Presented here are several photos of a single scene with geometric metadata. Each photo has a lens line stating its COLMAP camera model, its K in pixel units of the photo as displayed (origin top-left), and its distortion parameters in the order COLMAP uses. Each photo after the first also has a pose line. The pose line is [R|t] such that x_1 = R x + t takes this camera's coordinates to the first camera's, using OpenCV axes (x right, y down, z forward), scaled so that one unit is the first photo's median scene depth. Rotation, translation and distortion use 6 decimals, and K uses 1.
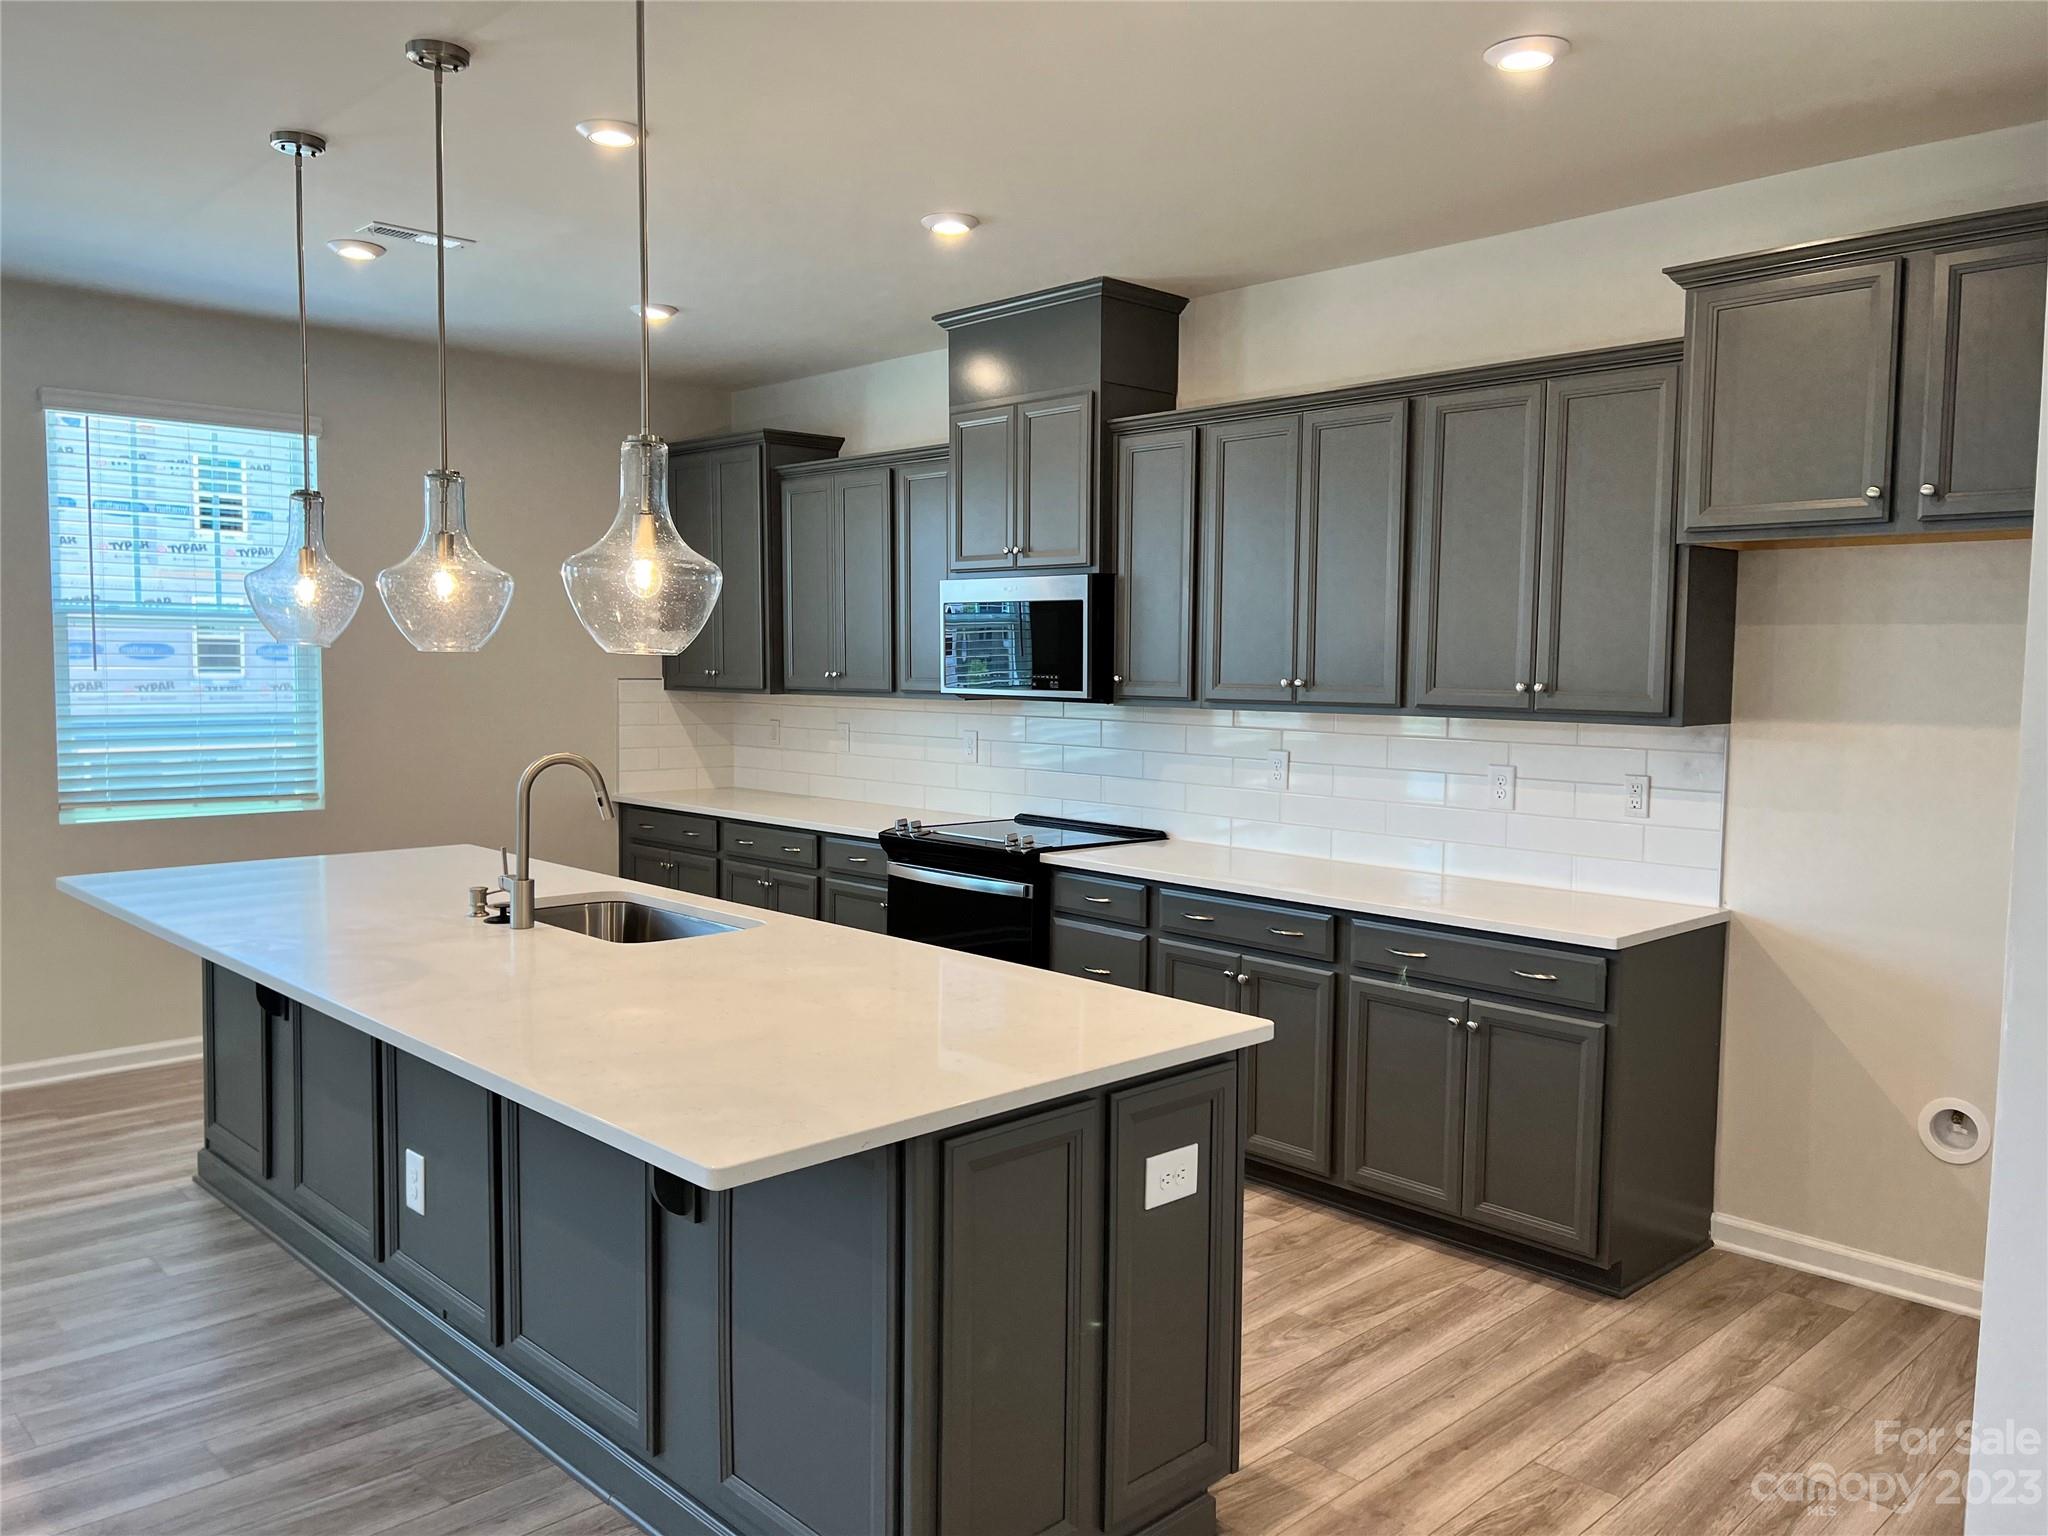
lens RADIAL K [[1517.3, 0, 1024.0], [0, 1517.3, 768.0], [0, 0, 1]] dist [0.008448, -0.001188]
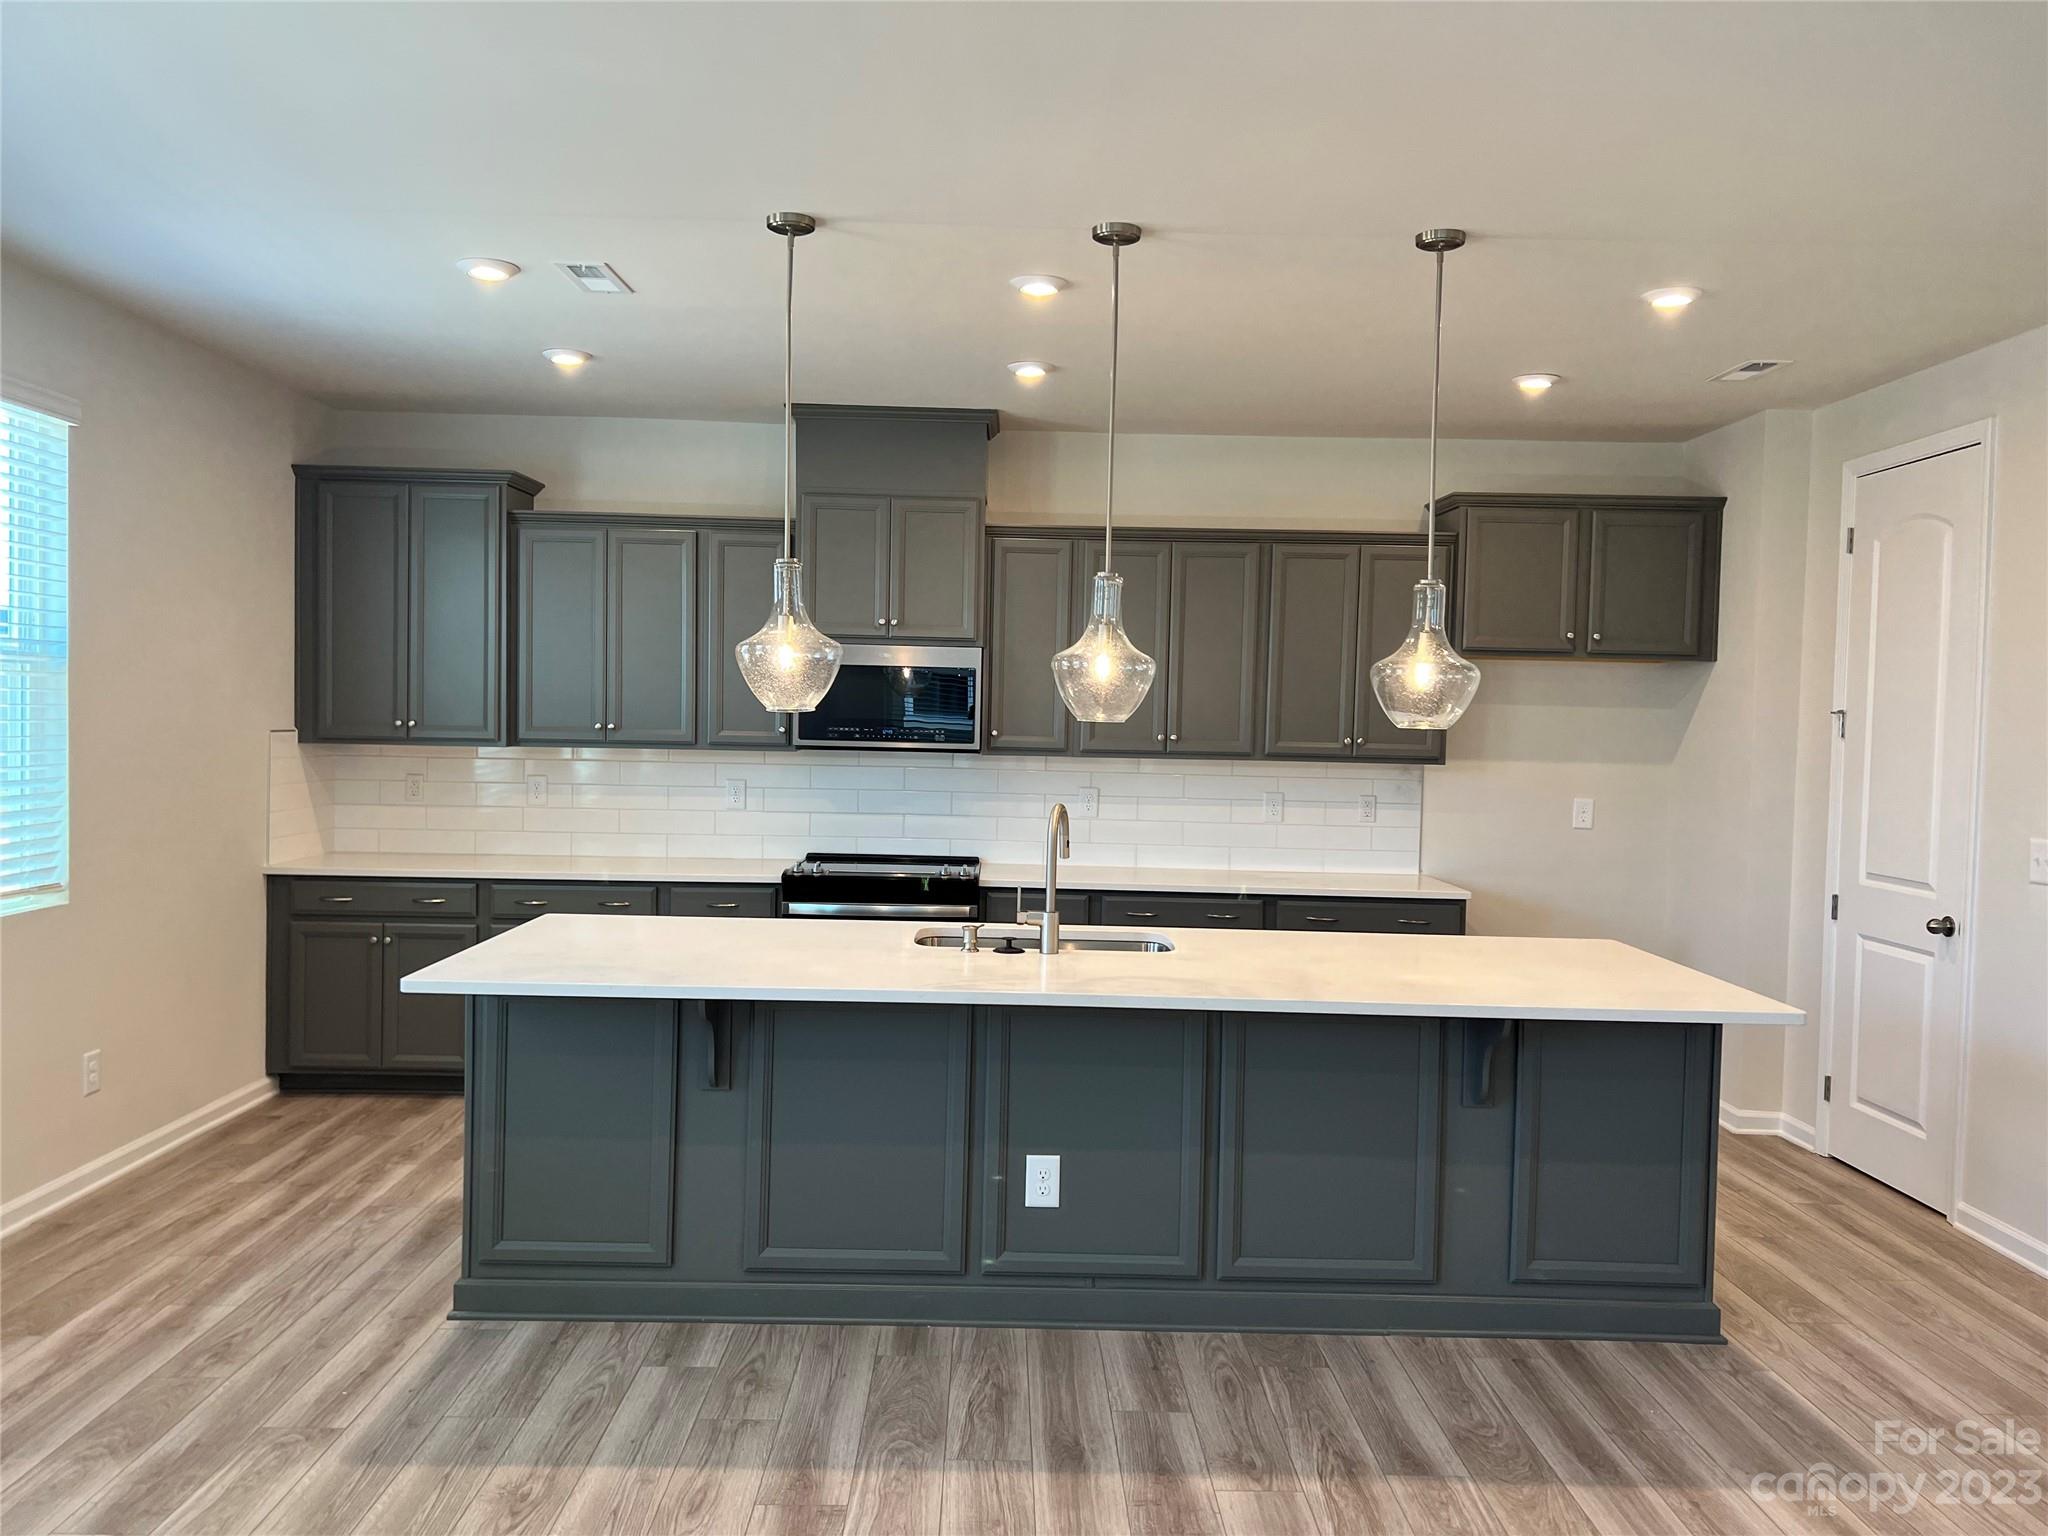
lens RADIAL K [[1517.3, 0, 1024.0], [0, 1517.3, 768.0], [0, 0, 1]] dist [0.008448, -0.001188]
pose [[0.697153, -0.020410, 0.716632, -0.829596], [0.036417, 0.999312, -0.006965, -0.022173], [-0.715997, 0.030953, 0.697417, 0.137541]]
